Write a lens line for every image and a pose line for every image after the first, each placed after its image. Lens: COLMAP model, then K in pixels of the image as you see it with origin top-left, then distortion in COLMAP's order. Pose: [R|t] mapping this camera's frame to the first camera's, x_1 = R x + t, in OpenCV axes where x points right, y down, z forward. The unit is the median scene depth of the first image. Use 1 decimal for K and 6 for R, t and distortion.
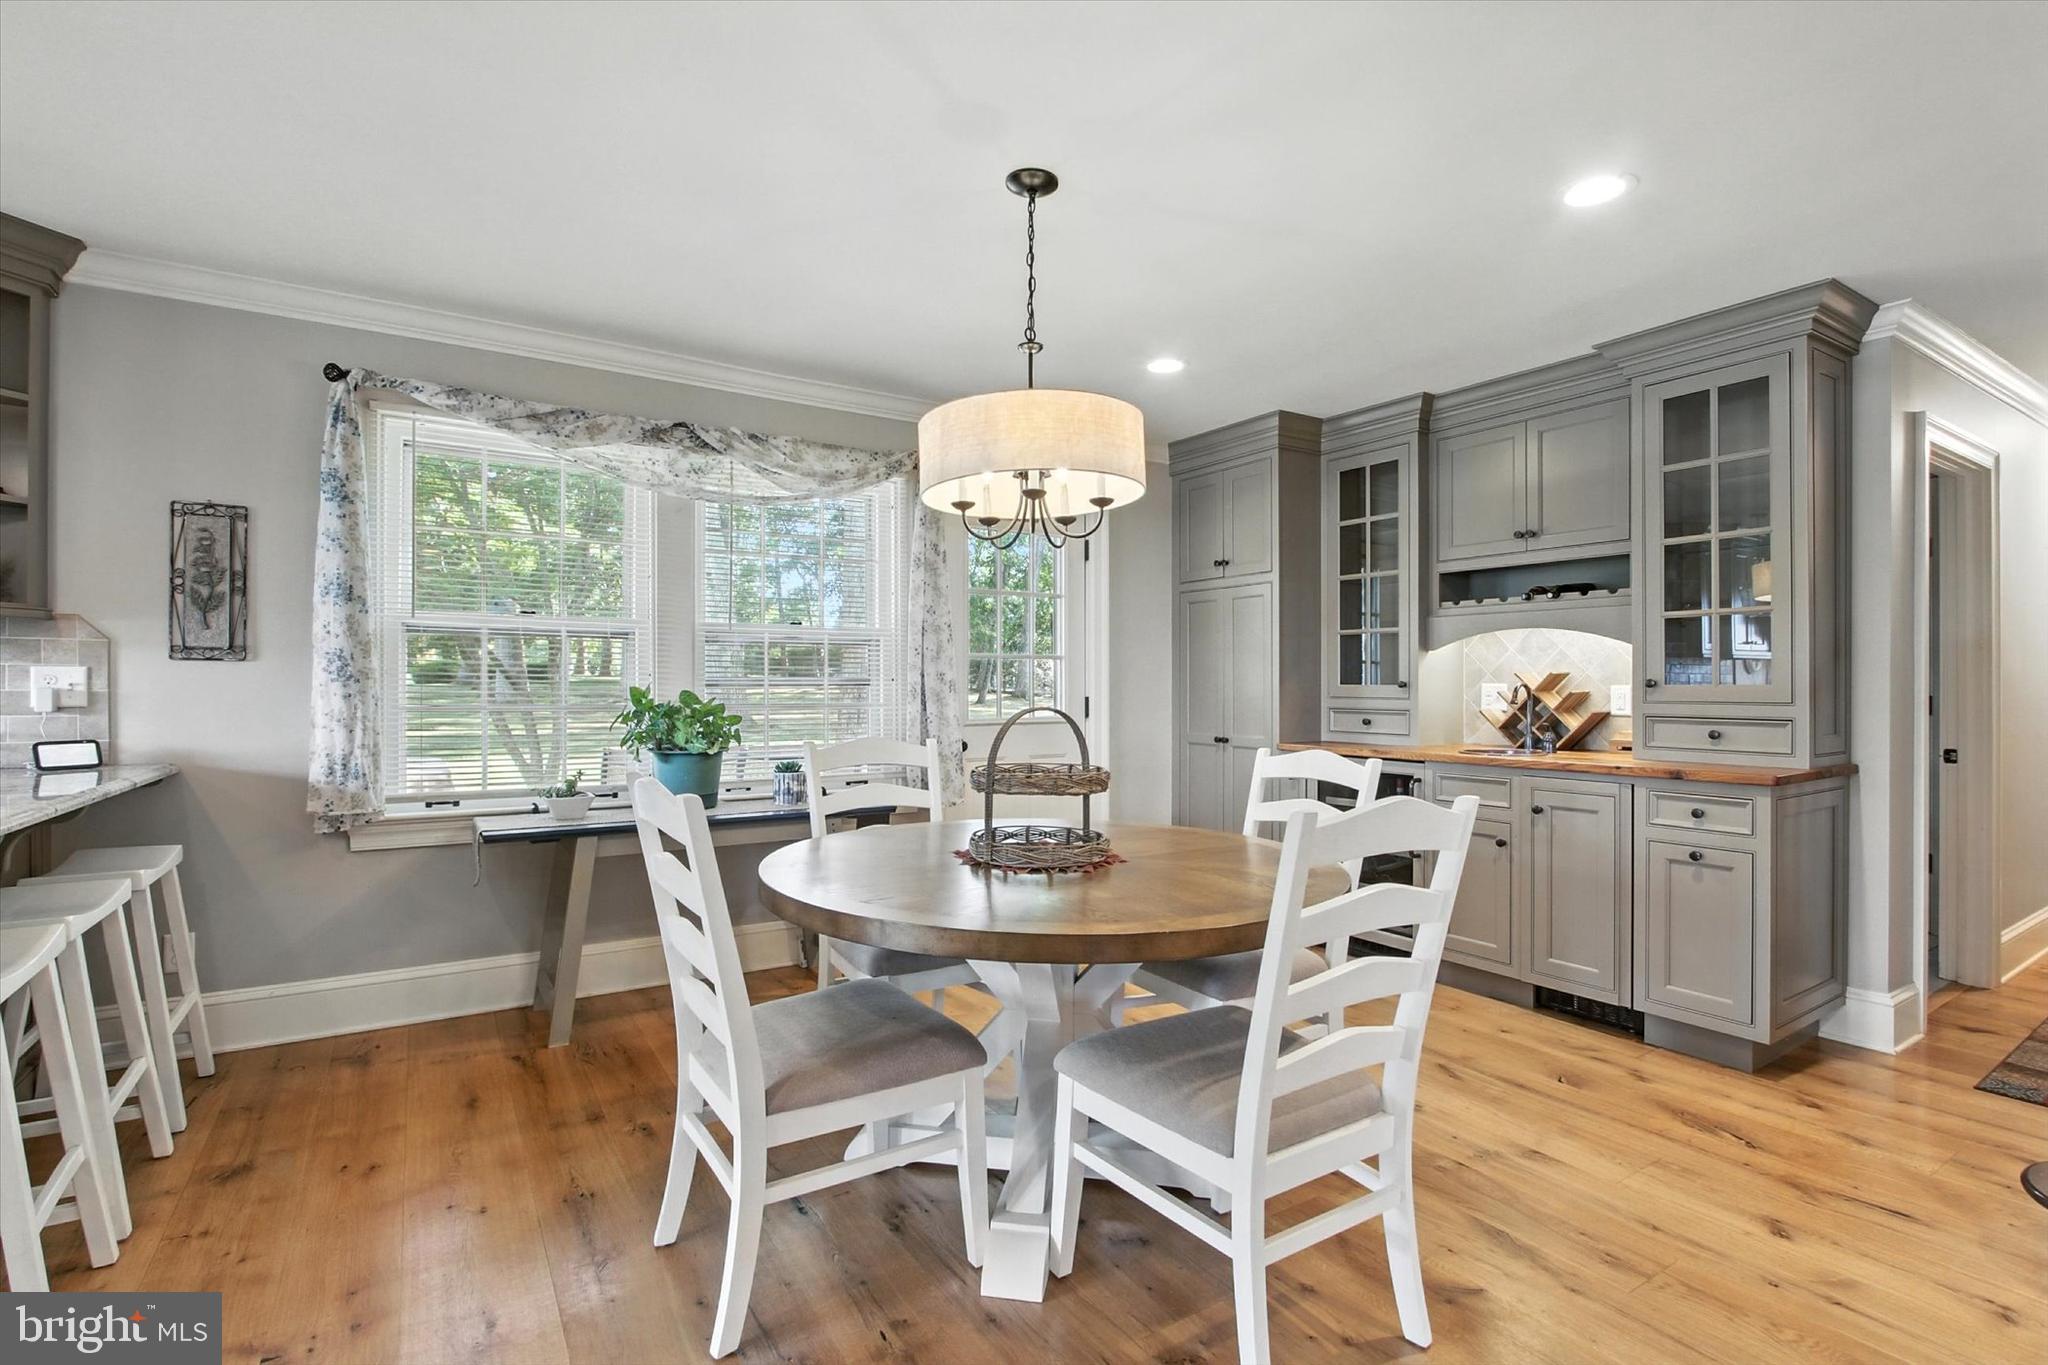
lens RADIAL K [[959.4, 0, 1024.0], [0, 959.4, 682.5], [0, 0, 1]] dist [-0.015802, -0.000005]
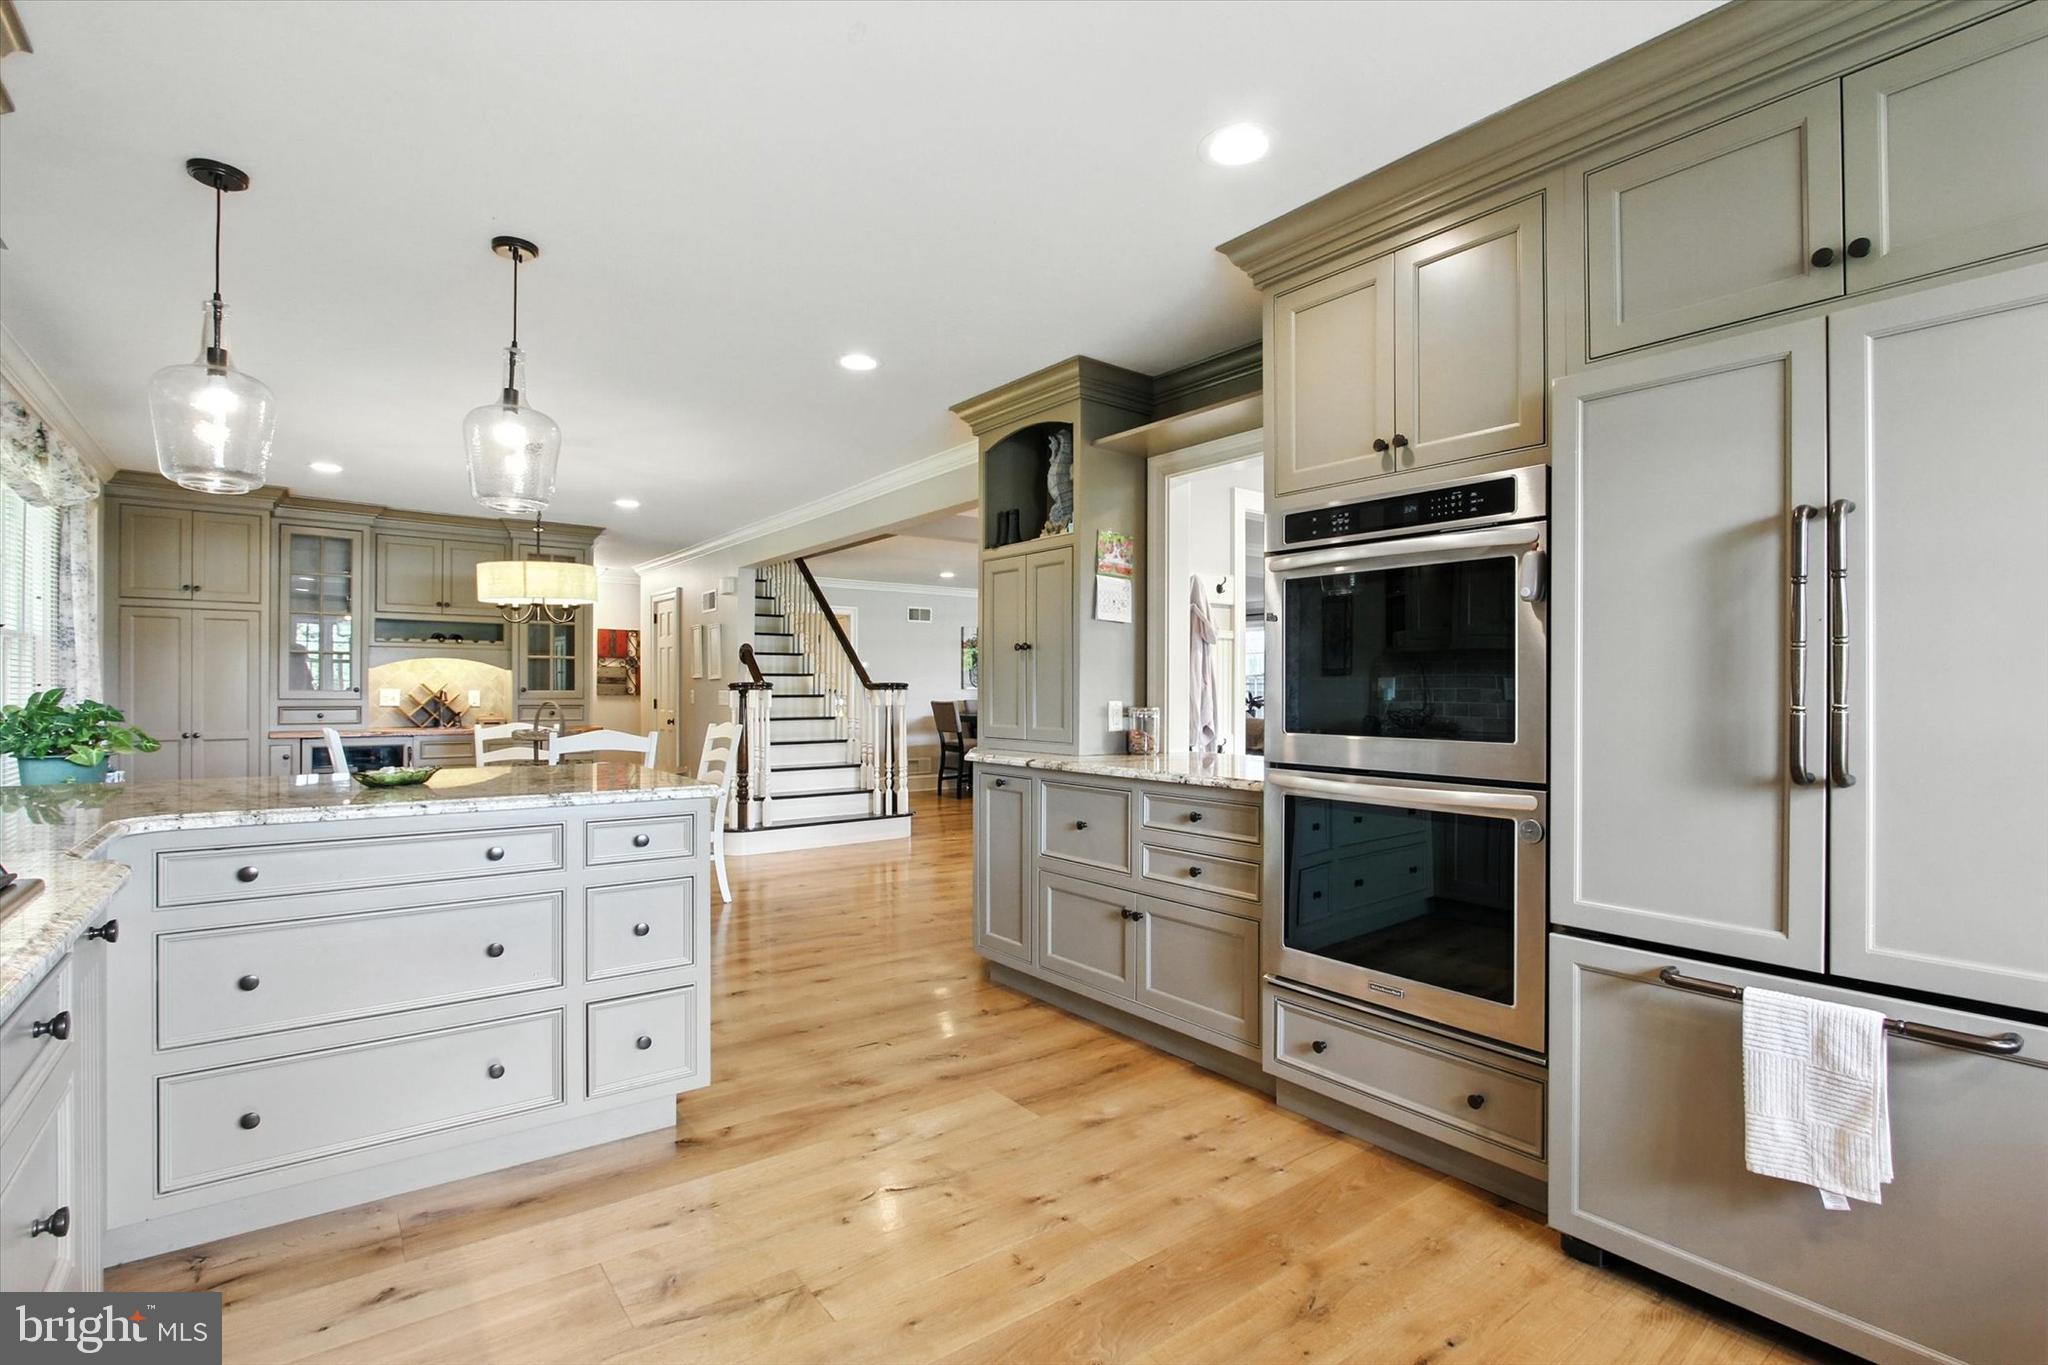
lens RADIAL K [[959.4, 0, 1024.0], [0, 959.4, 682.5], [0, 0, 1]] dist [-0.015802, -0.000005]
pose [[-0.072107, 0.007243, 0.997371, -0.659126], [-0.005887, 0.999953, -0.007688, -0.002607], [-0.997380, -0.006426, -0.072061, 0.031534]]
